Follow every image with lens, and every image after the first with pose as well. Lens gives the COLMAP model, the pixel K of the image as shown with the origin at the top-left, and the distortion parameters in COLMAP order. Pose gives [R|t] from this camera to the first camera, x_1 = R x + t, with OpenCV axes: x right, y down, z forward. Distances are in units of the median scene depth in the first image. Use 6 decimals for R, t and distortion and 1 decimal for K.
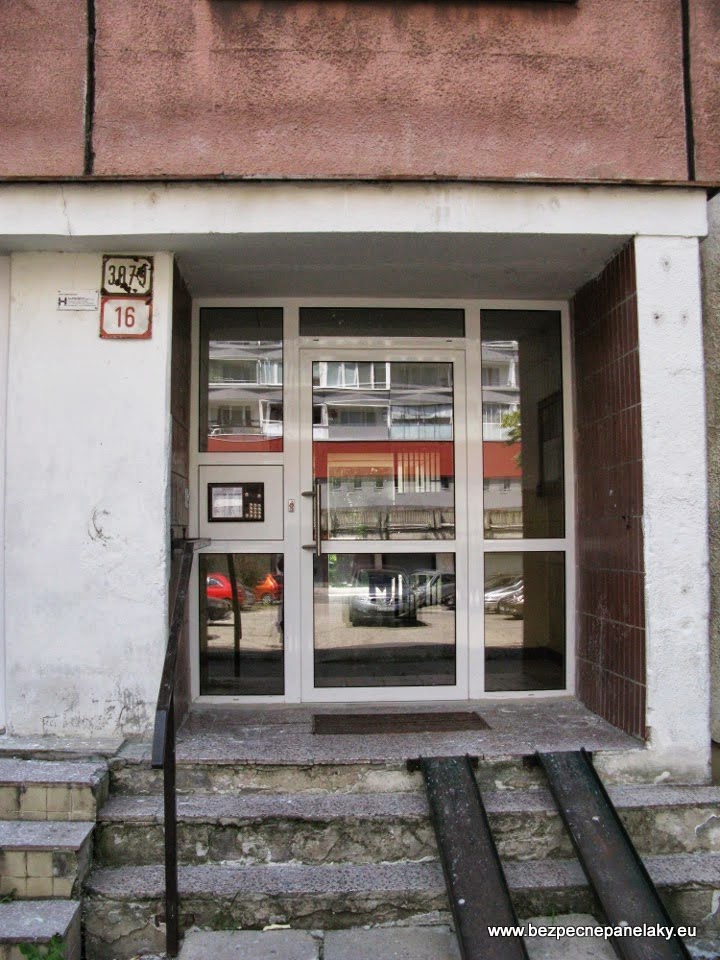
lens RADIAL K [[979.5, 0, 360.0], [0, 979.5, 480.0], [0, 0, 1]] dist [-0.200041, 0.204860]
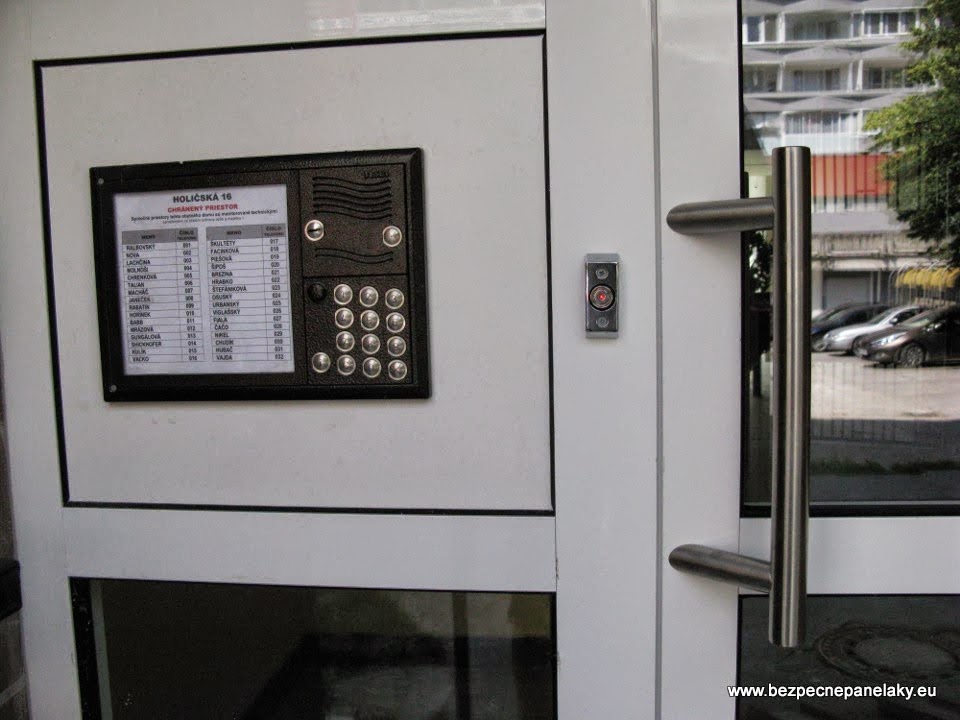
lens RADIAL K [[979.5, 0, 480.0], [0, 979.5, 360.0], [0, 0, 1]] dist [-0.200041, 0.204860]
pose [[0.981343, 0.003998, -0.192226, -0.059585], [0.026409, 0.987504, 0.155363, 0.011950], [0.190445, -0.157541, 0.968974, 0.849507]]
